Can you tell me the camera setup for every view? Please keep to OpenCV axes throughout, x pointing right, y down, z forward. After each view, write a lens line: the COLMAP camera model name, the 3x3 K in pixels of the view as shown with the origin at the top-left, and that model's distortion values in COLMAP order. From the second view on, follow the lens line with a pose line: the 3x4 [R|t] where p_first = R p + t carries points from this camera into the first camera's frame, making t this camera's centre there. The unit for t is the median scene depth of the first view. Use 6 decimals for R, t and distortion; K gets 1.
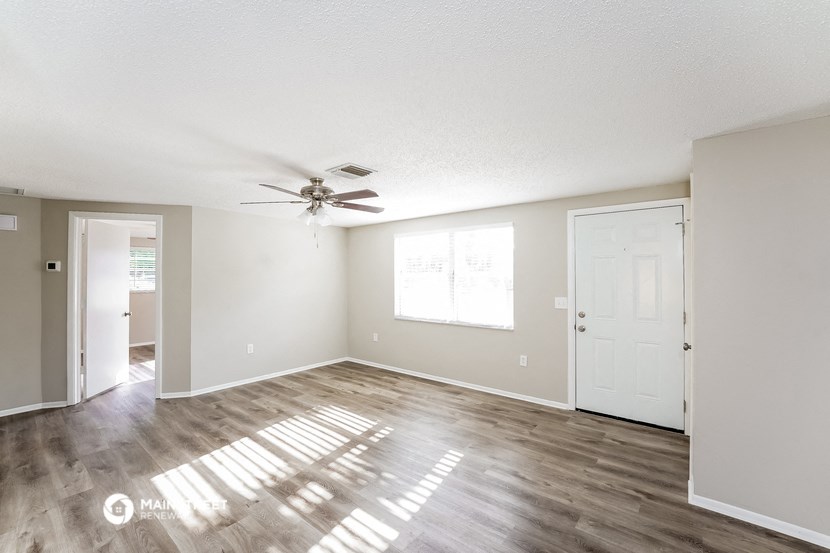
lens RADIAL K [[347.0, 0, 415.7], [0, 347.0, 274.6], [0, 0, 1]] dist [-0.020254, 0.000217]
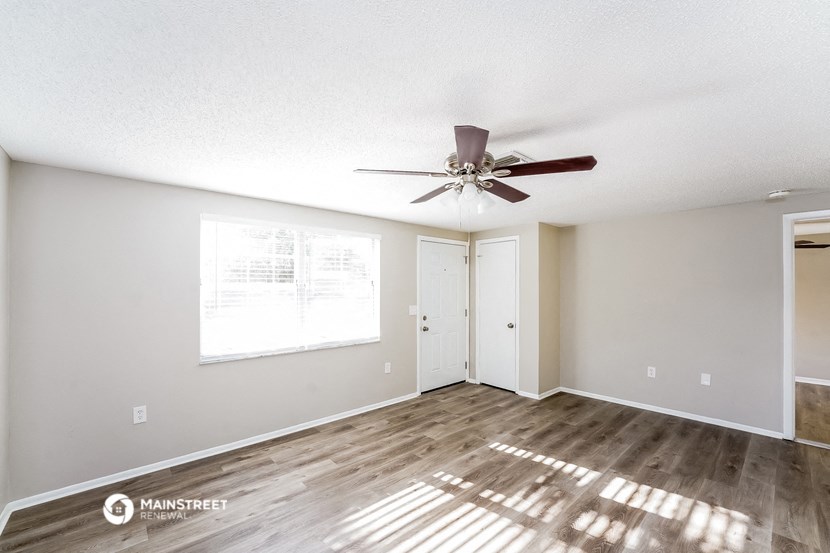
lens RADIAL K [[347.0, 0, 415.3], [0, 347.0, 279.8], [0, 0, 1]] dist [-0.020254, 0.000217]
pose [[0.161449, 0.022923, 0.986615, -0.891086], [-0.003395, 0.999737, -0.022672, 0.003736], [-0.986875, 0.000311, 0.161484, 0.911565]]
